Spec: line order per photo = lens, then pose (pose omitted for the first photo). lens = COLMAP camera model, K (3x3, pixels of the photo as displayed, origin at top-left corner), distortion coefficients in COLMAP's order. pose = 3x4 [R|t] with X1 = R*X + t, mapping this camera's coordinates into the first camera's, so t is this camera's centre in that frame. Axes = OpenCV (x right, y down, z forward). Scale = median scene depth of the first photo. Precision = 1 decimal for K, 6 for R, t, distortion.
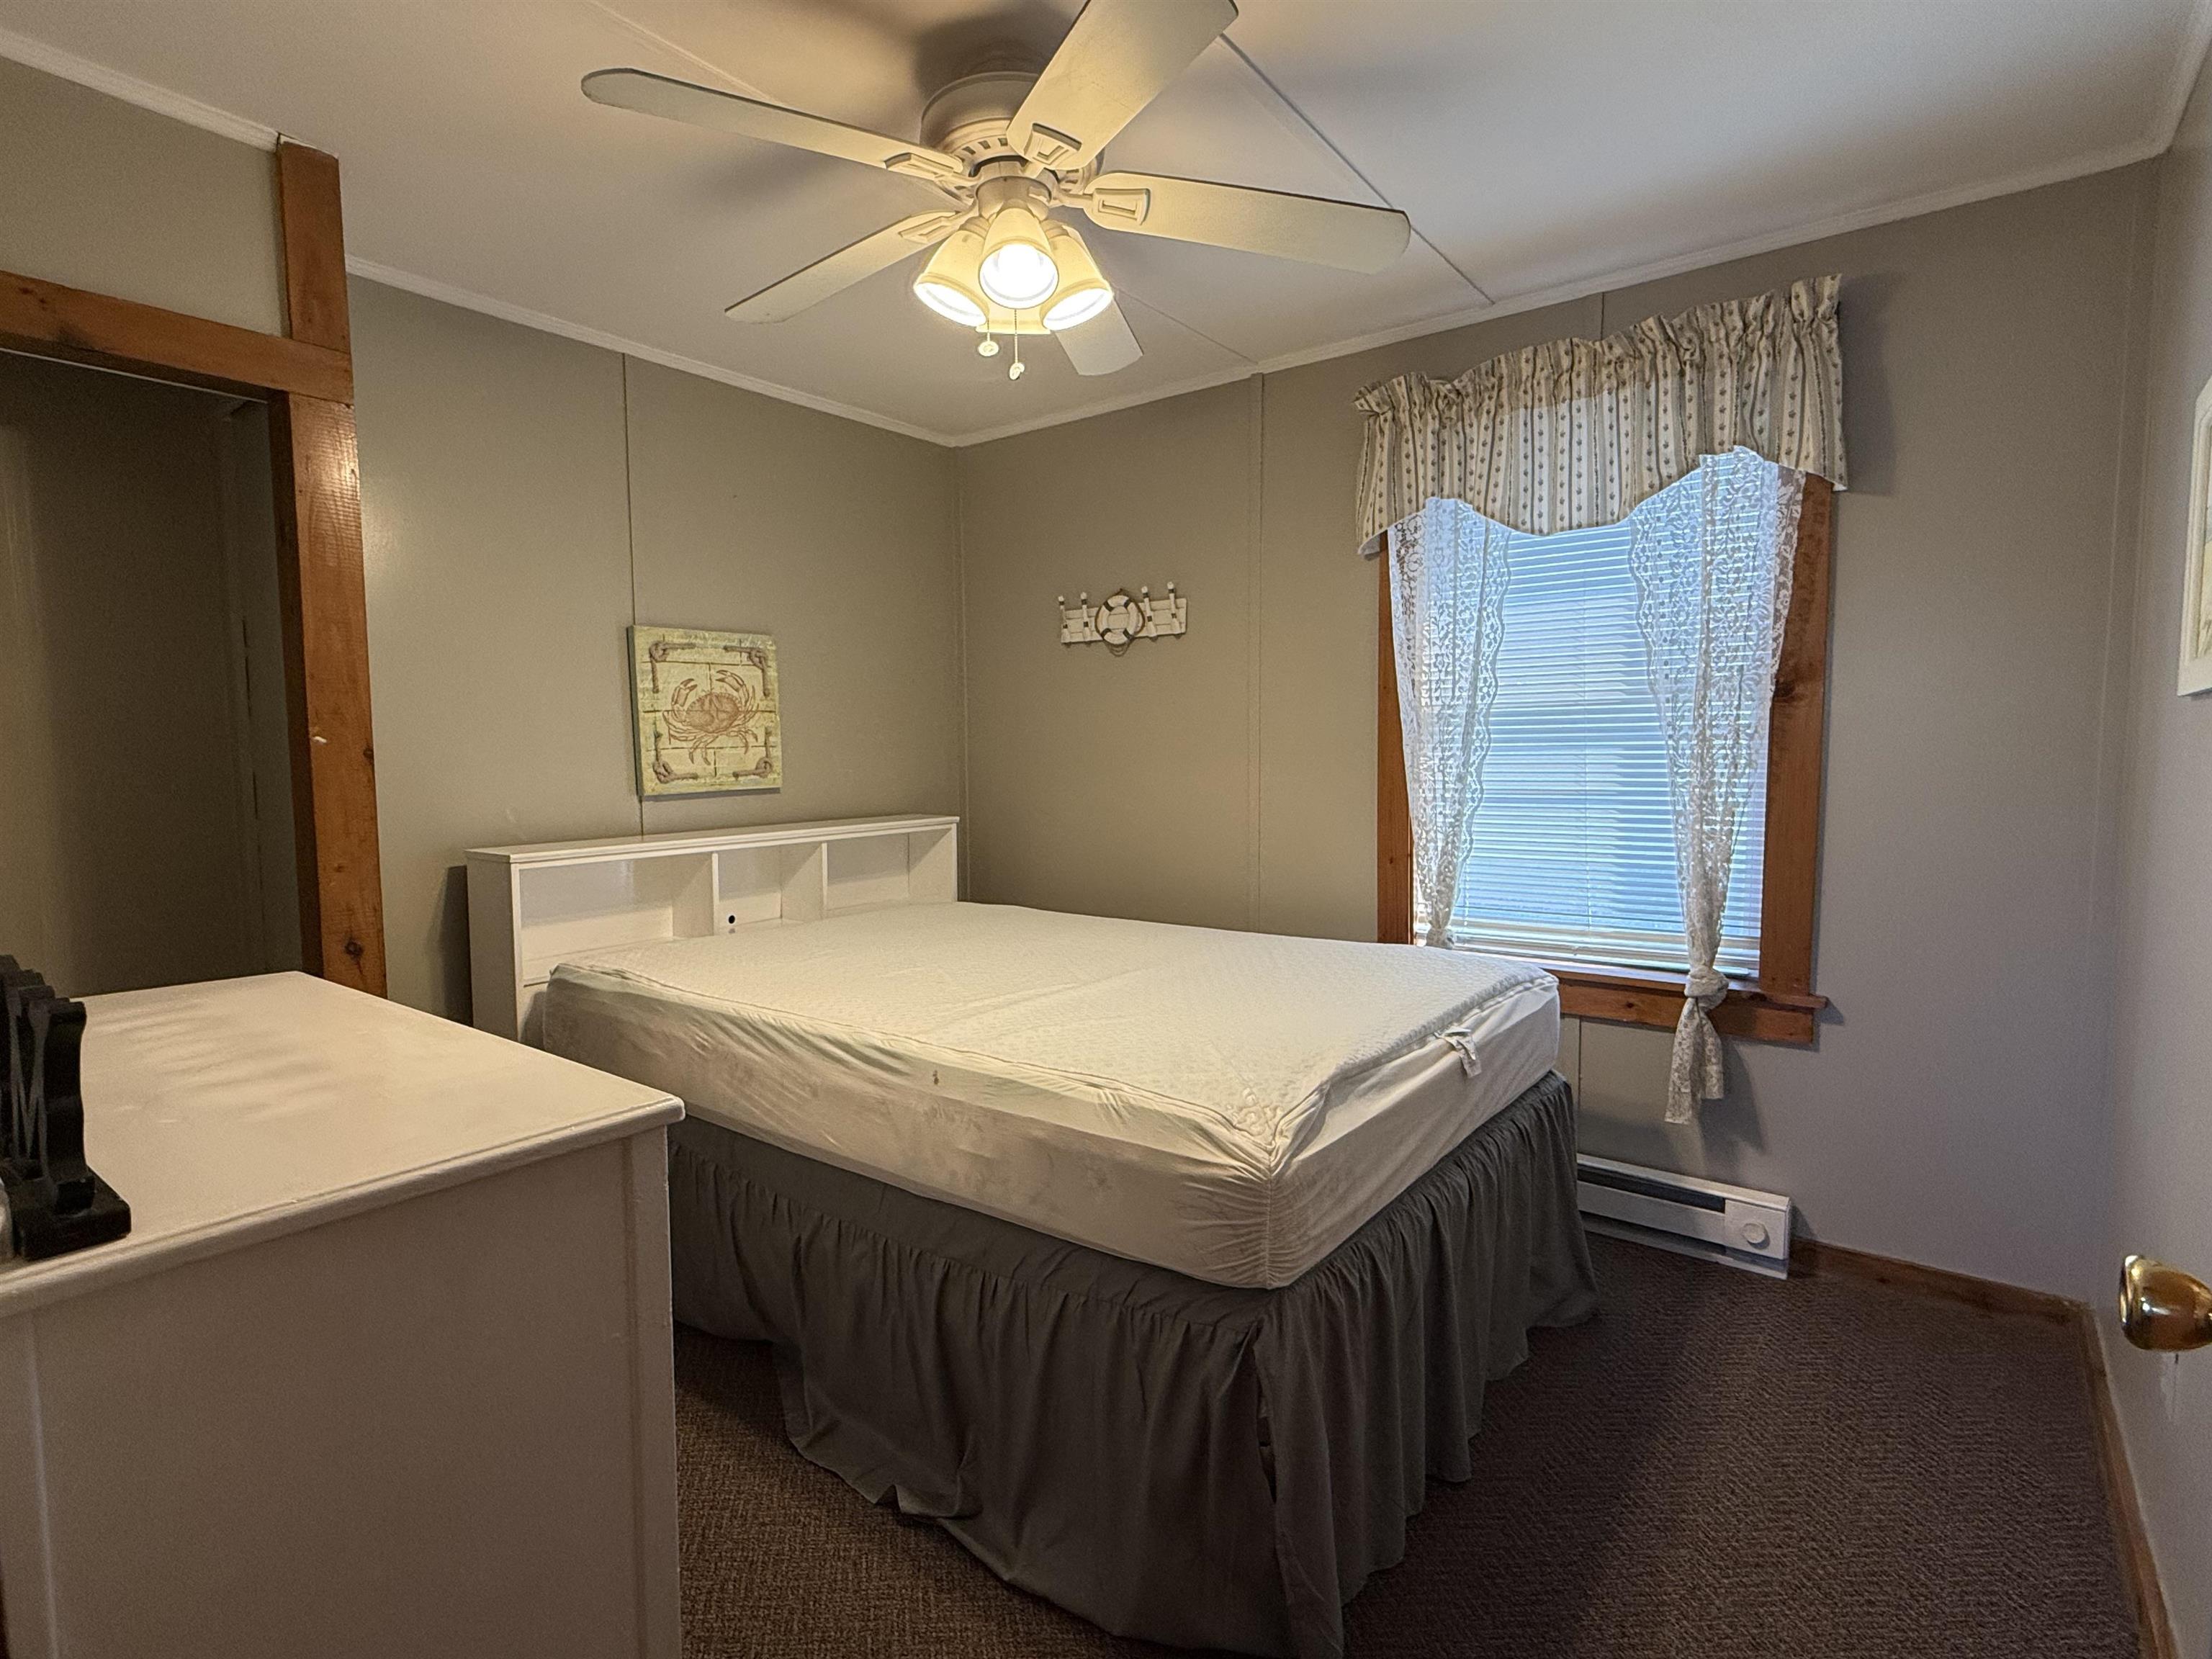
lens RADIAL K [[1090.6, 0, 1101.3], [0, 1090.6, 832.5], [0, 0, 1]] dist [0.003761, -0.000315]
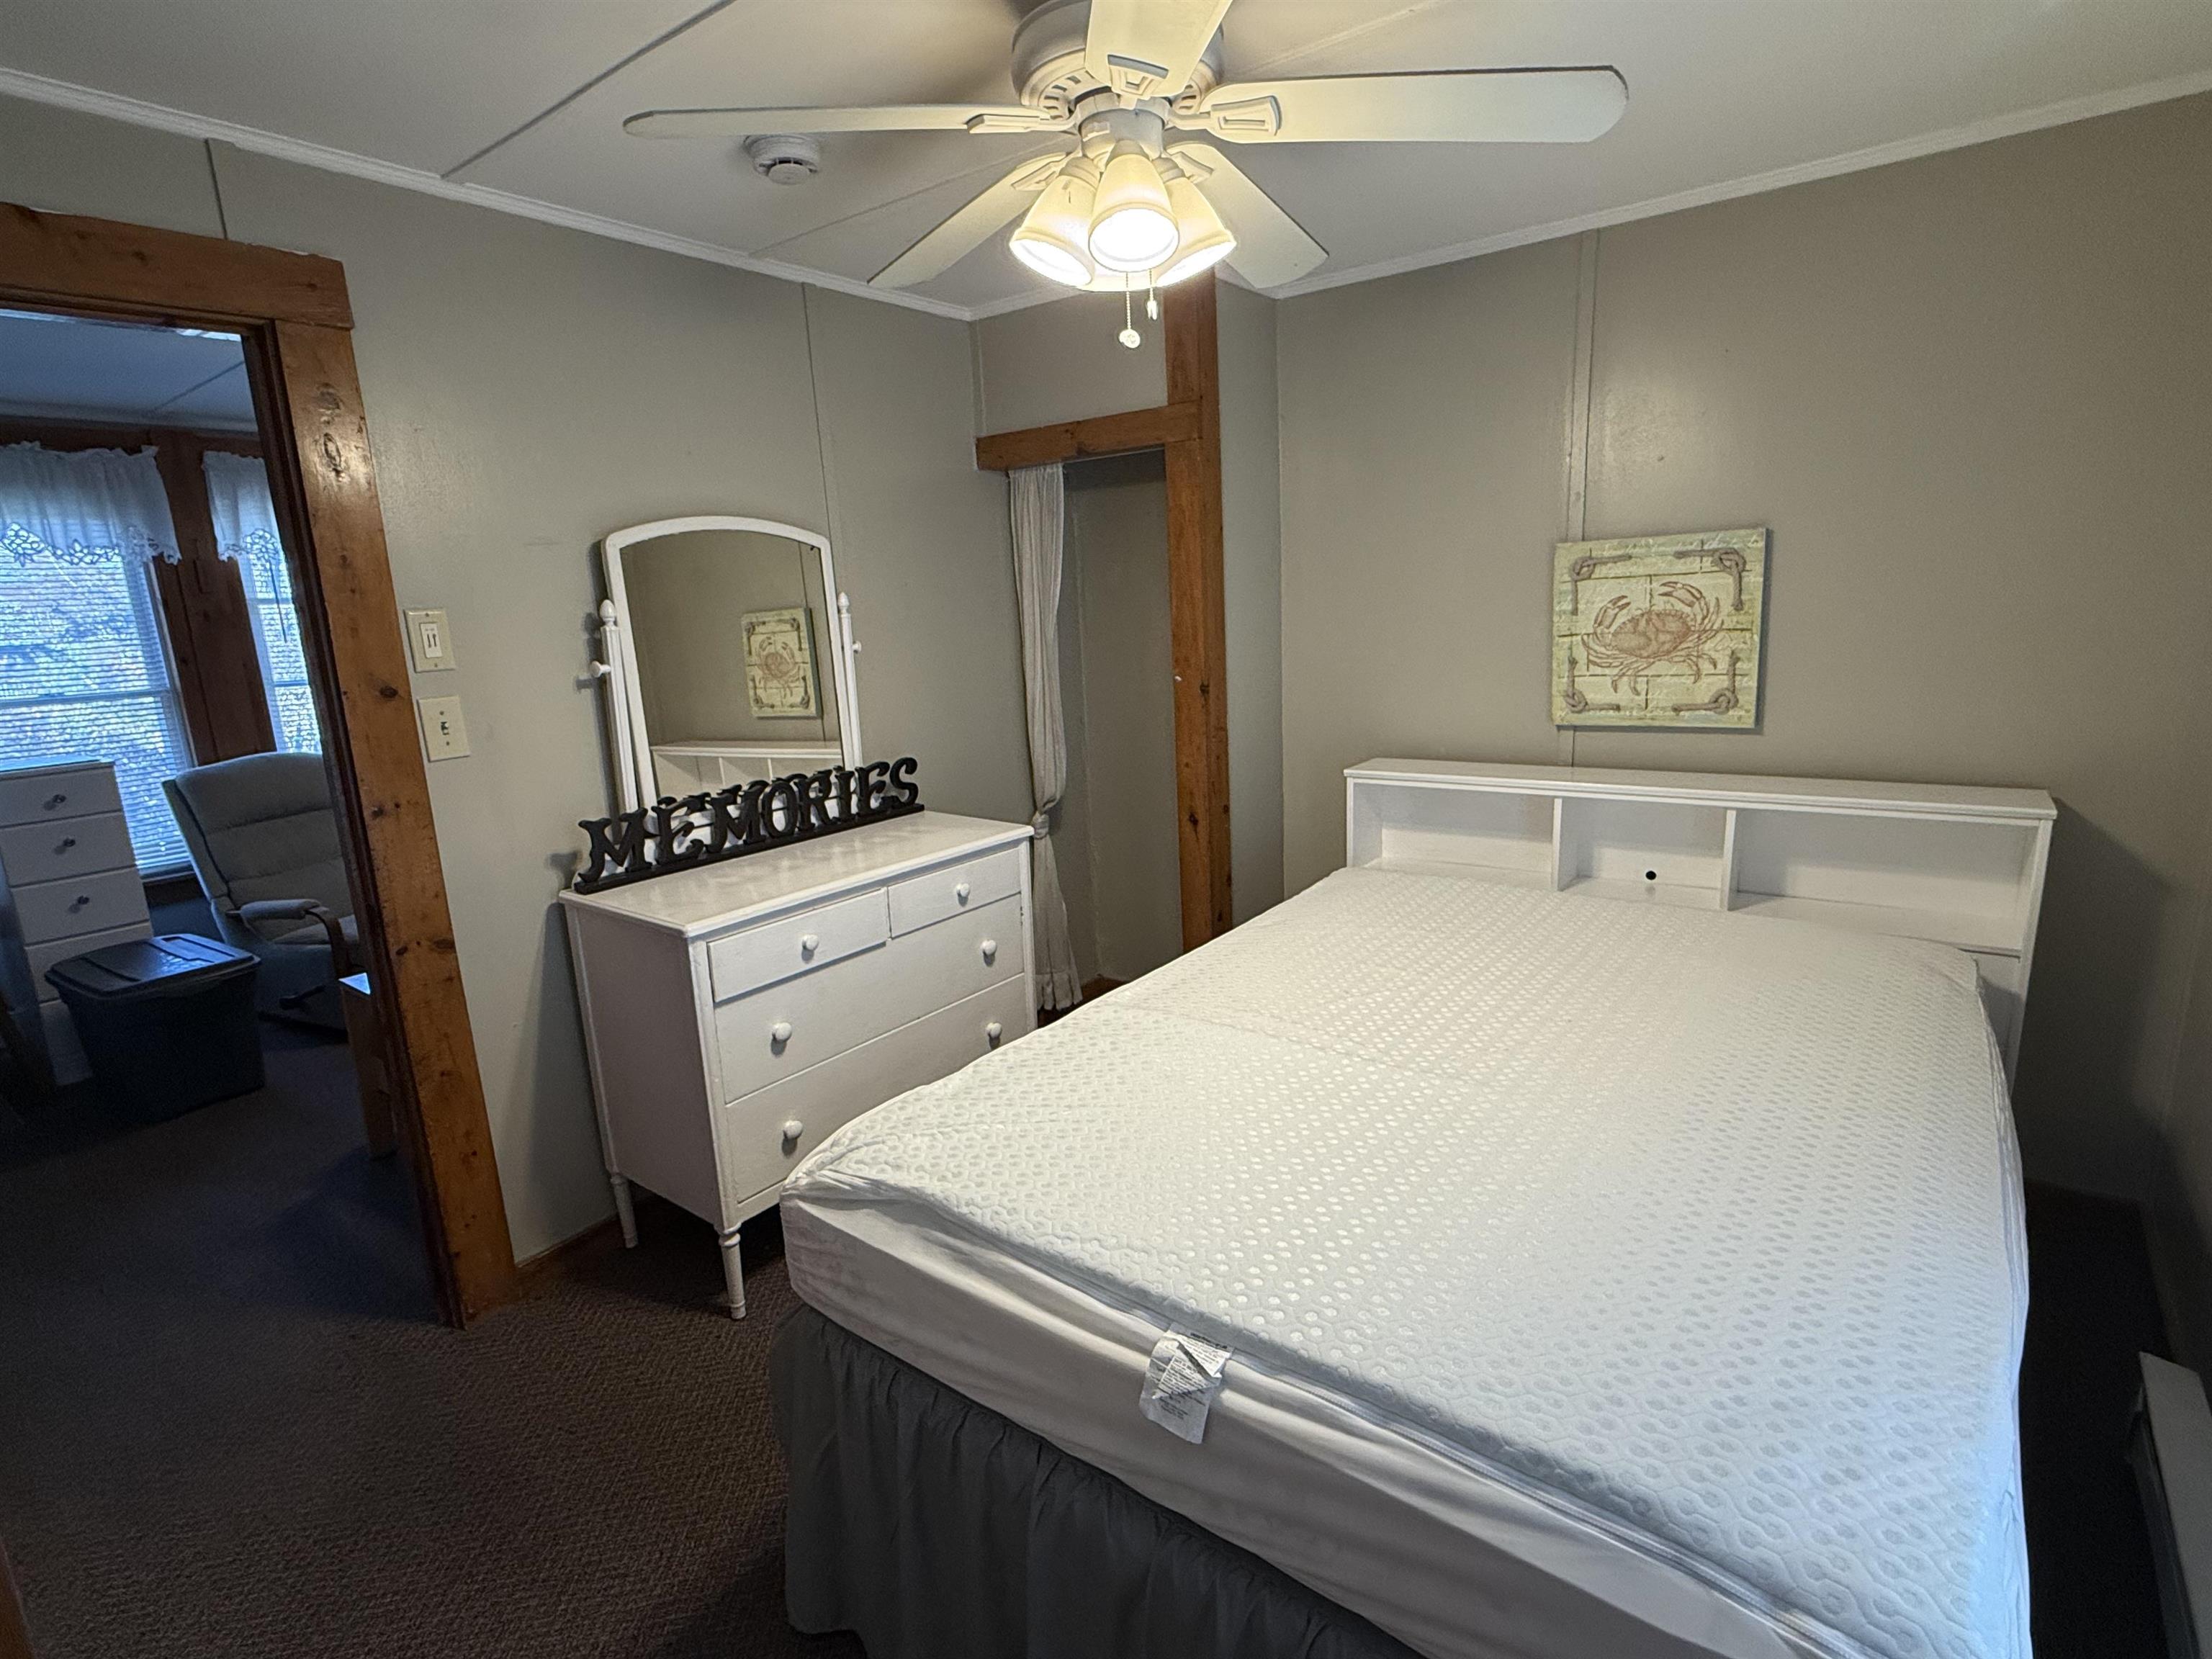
lens RADIAL K [[1090.6, 0, 1101.3], [0, 1090.6, 832.5], [0, 0, 1]] dist [0.003761, -0.000315]
pose [[-0.000407, 0.219812, -0.975542, 0.521490], [-0.035588, 0.974921, 0.219687, -0.134243], [0.999366, 0.034807, 0.007426, 0.586821]]
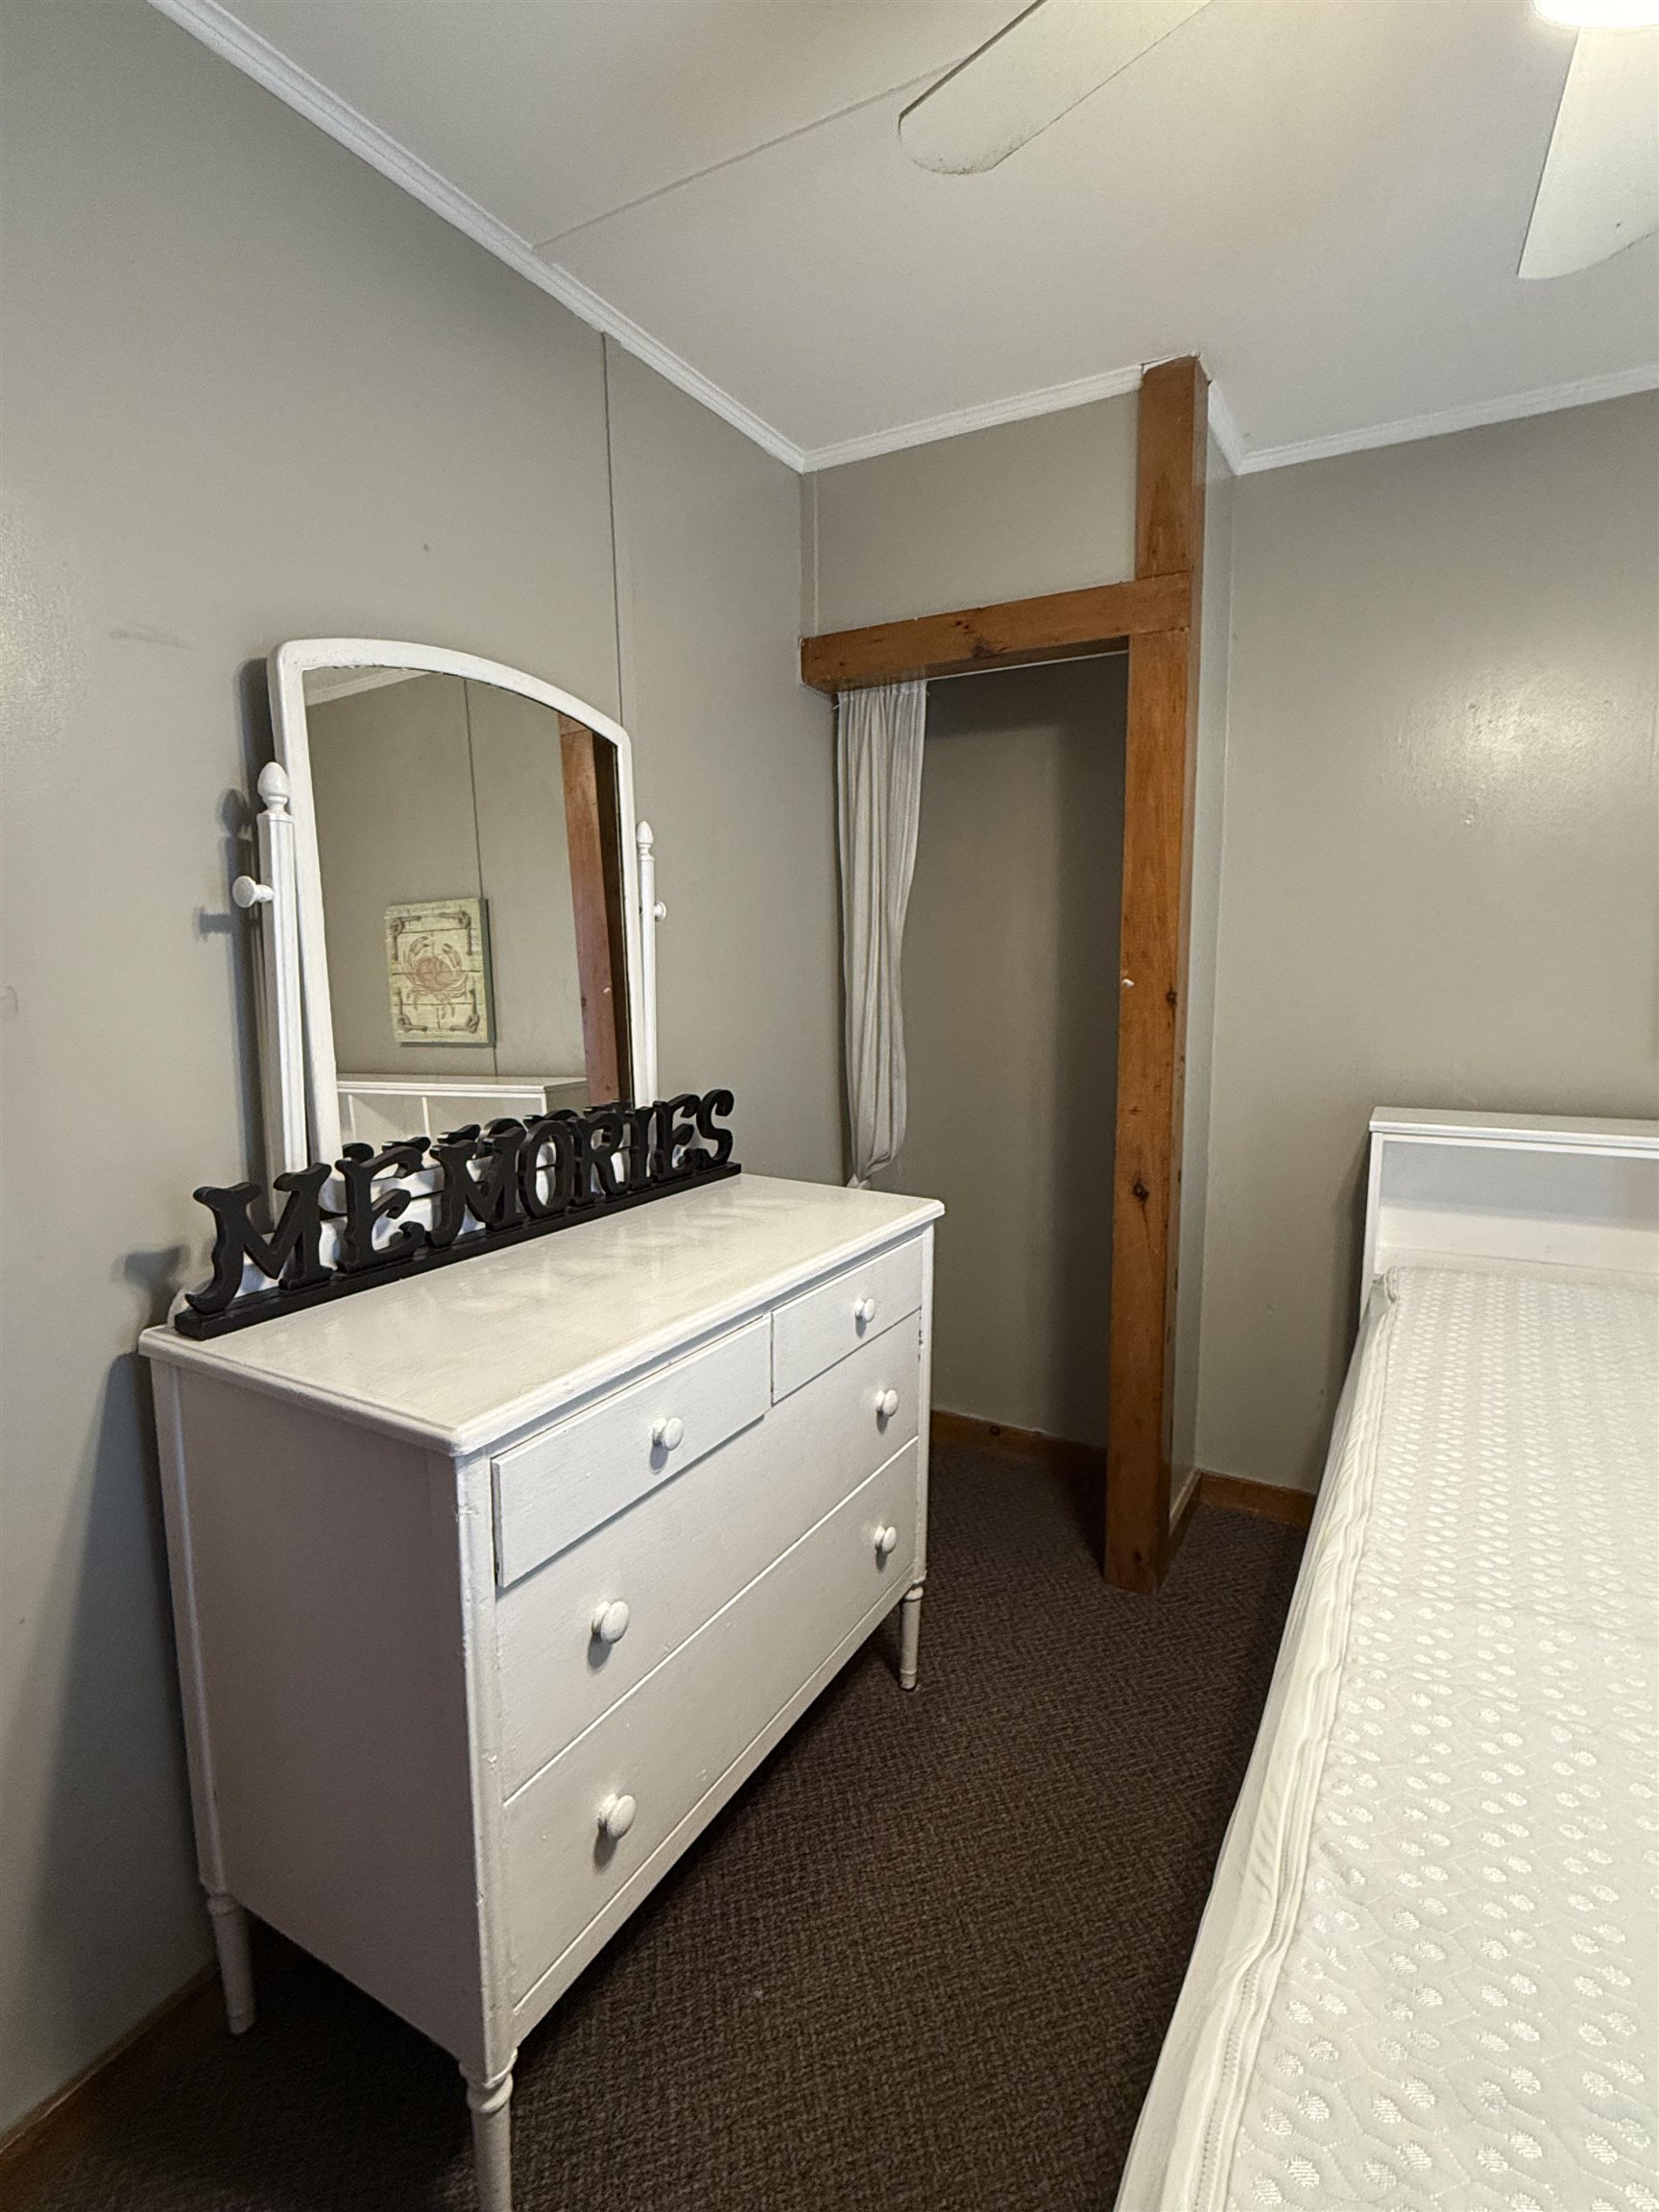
lens RADIAL K [[1090.6, 0, 829.5], [0, 1090.6, 1106.0], [0, 0, 1]] dist [0.003761, -0.000315]
pose [[0.130408, 0.142111, -0.981223, 0.169455], [-0.076146, 0.988187, 0.132999, -0.056161], [0.988532, 0.057372, 0.139689, 0.389682]]
